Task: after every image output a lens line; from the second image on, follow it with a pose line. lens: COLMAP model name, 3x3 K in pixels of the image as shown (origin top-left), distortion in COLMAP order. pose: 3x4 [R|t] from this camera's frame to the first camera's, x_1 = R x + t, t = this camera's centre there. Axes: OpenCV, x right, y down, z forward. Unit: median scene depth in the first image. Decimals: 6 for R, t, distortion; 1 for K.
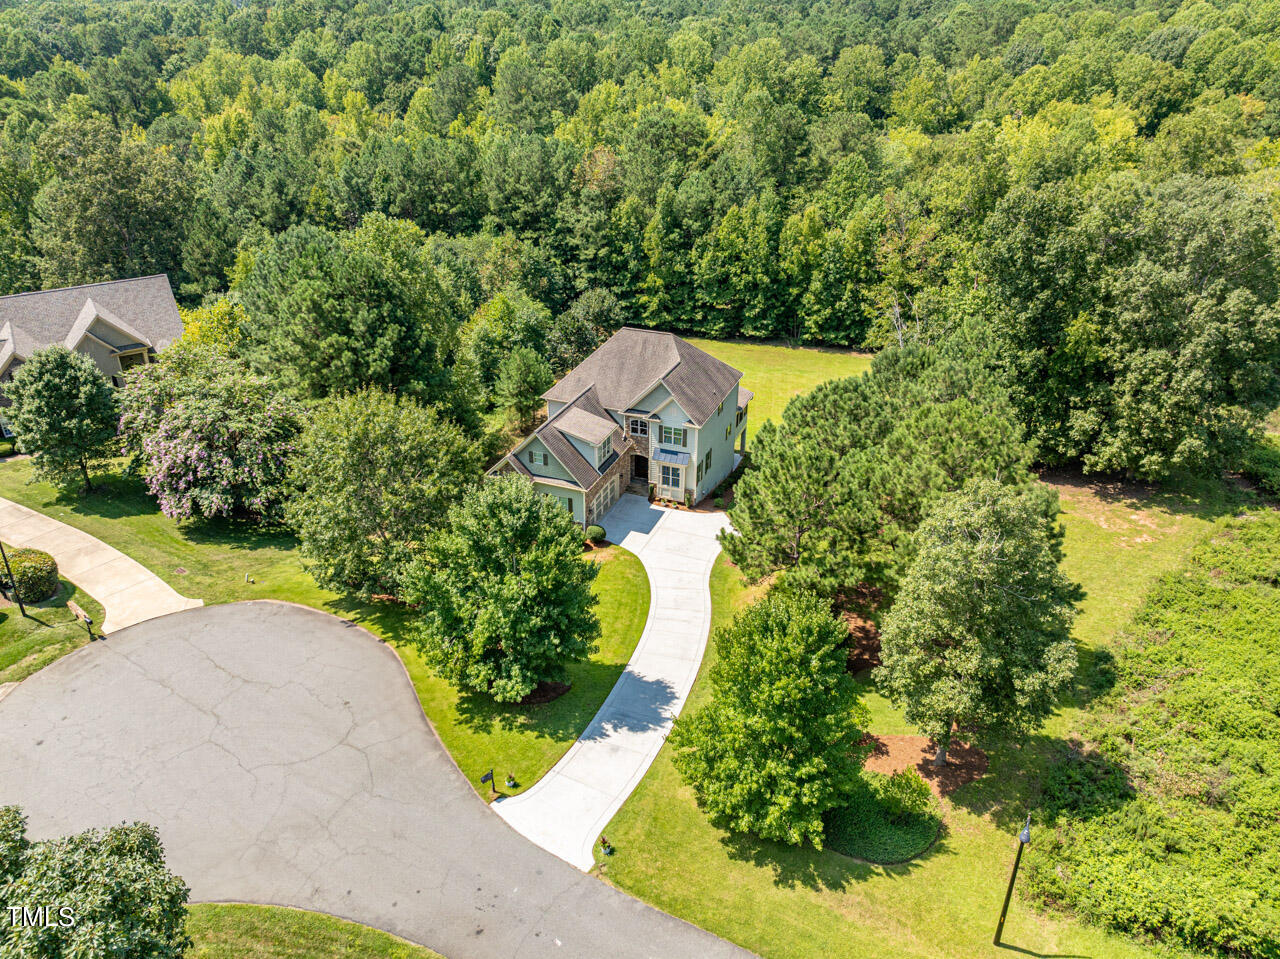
lens RADIAL K [[878.2, 0, 628.3], [0, 878.2, 444.4], [0, 0, 1]] dist [-0.029290, 0.006484]
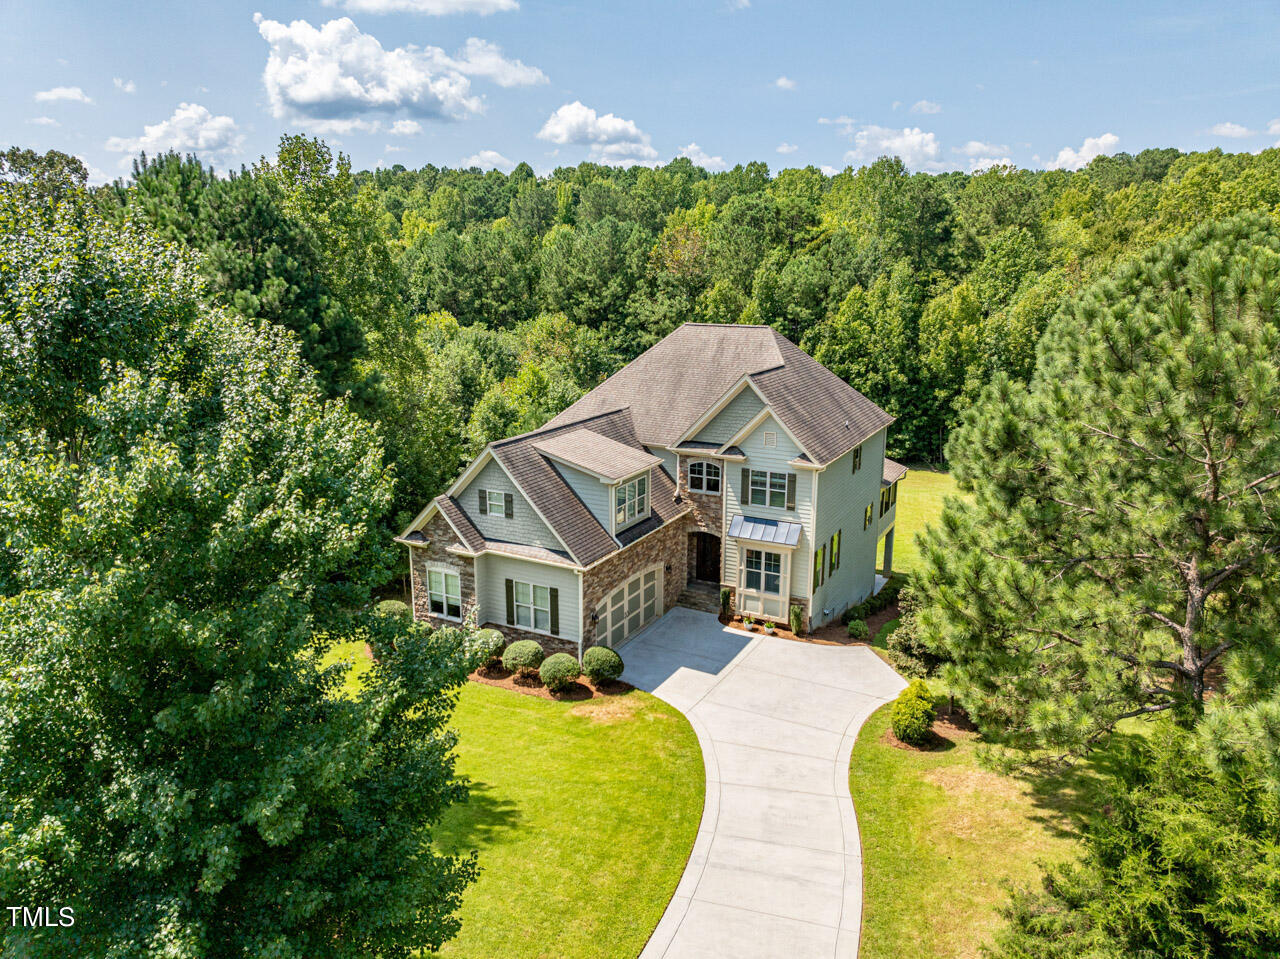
lens RADIAL K [[900.4, 0, 637.6], [0, 900.4, 451.4], [0, 0, 1]] dist [-0.027382, -0.006954]
pose [[0.994452, 0.023778, -0.102469, 0.015822], [-0.046358, 0.973485, -0.224005, 0.051898], [0.094426, 0.227512, 0.969186, 0.267550]]
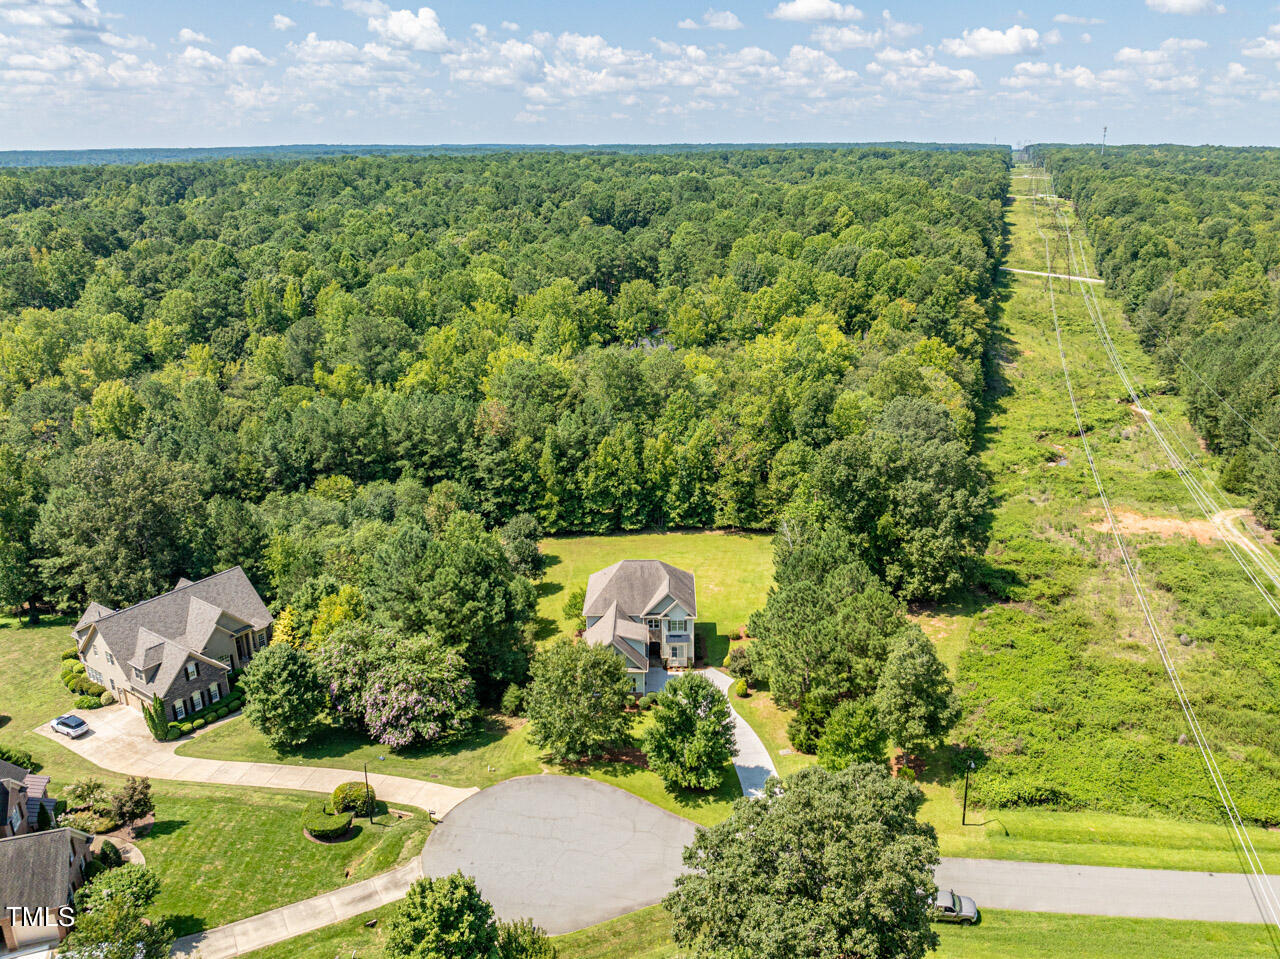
lens RADIAL K [[900.4, 0, 637.6], [0, 900.4, 451.4], [0, 0, 1]] dist [-0.027382, -0.006954]
pose [[0.941117, -0.124651, 0.314262, -0.278370], [0.170666, 0.977579, -0.123337, -0.073706], [-0.291842, 0.169709, 0.941290, -0.321654]]
